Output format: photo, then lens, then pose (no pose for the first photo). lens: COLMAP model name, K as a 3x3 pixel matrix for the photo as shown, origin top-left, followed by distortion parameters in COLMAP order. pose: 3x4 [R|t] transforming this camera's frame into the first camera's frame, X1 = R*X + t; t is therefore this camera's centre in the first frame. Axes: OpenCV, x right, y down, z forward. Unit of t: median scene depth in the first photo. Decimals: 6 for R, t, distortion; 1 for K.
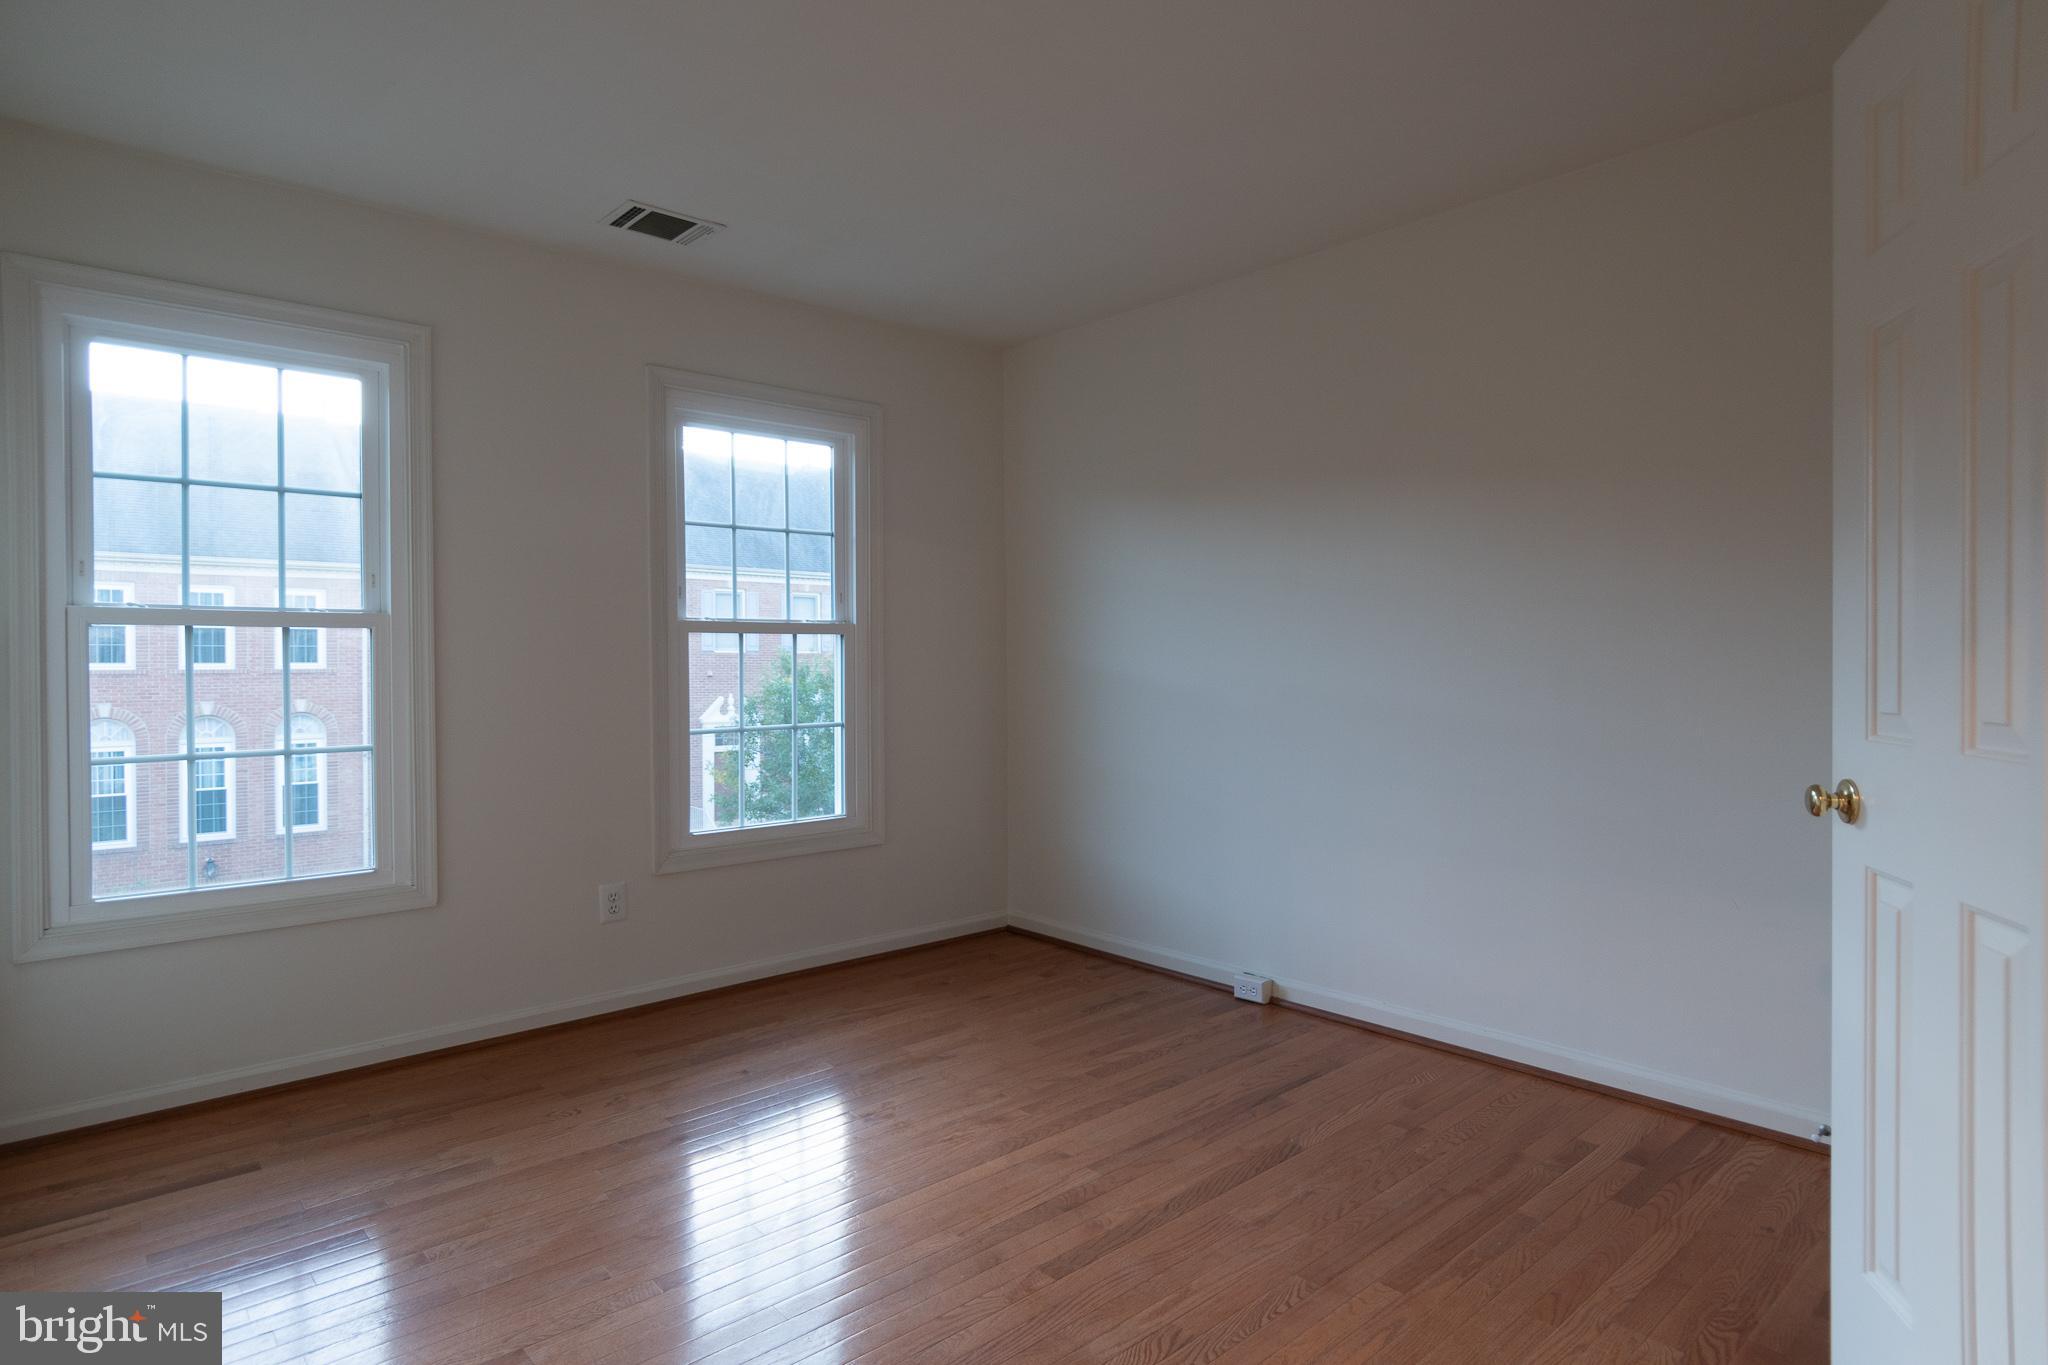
lens RADIAL K [[1102.1, 0, 1041.6], [0, 1102.1, 680.7], [0, 0, 1]] dist [0.001180, -0.001973]
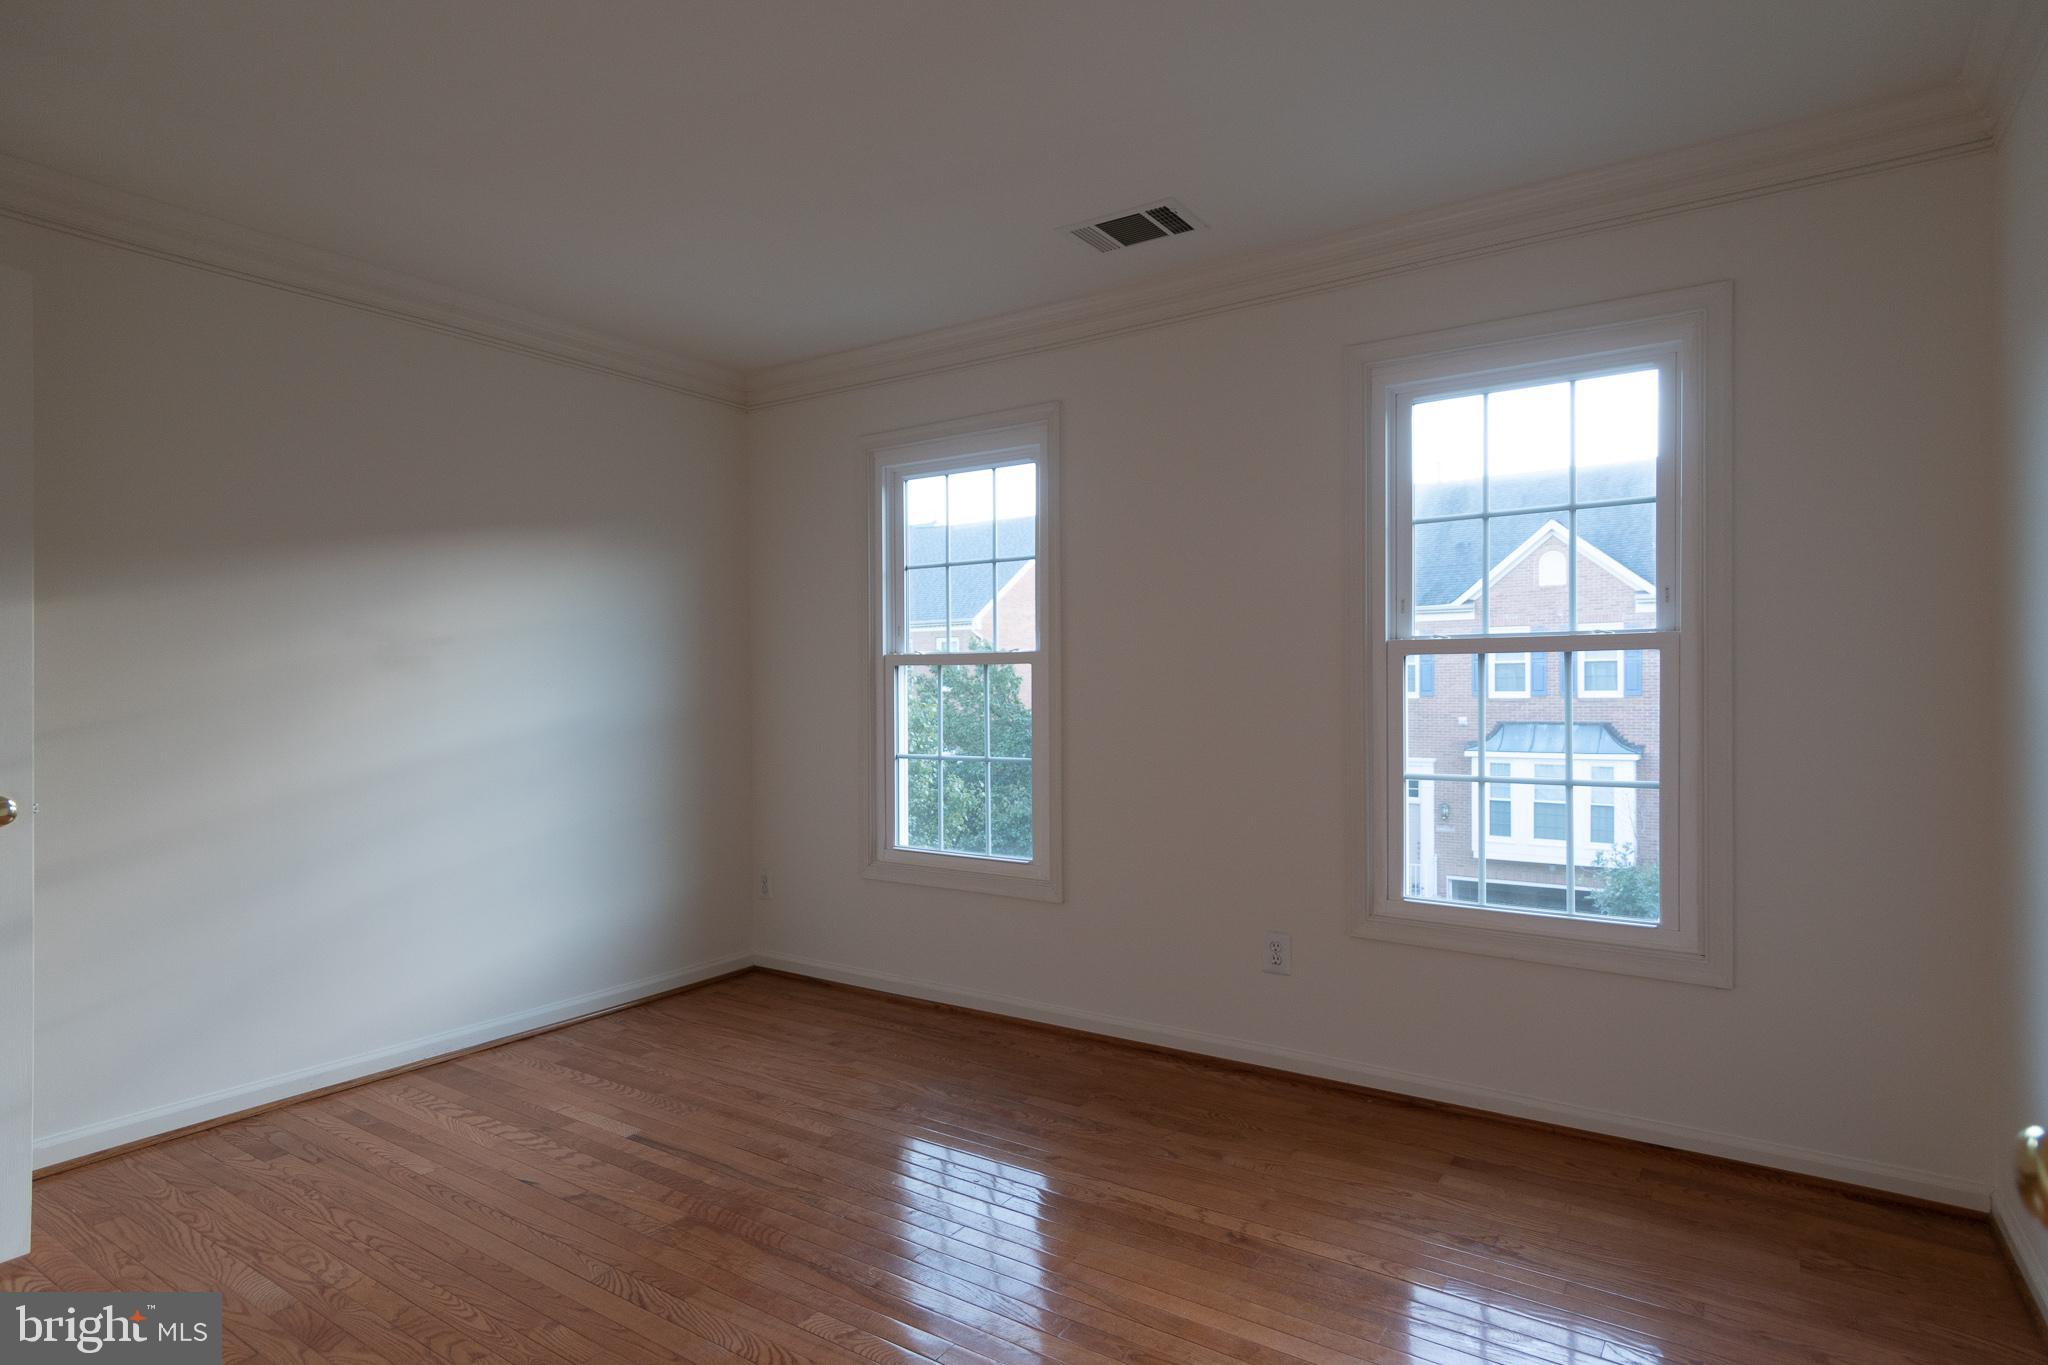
lens RADIAL K [[1391.5, 0, 1048.5], [0, 1391.5, 712.3], [0, 0, 1]] dist [0.001025, -0.001127]
pose [[0.126661, 0.019787, -0.991749, 0.621972], [-0.015342, 0.999721, 0.017986, -0.014852], [0.991827, 0.012937, 0.126929, 0.550911]]
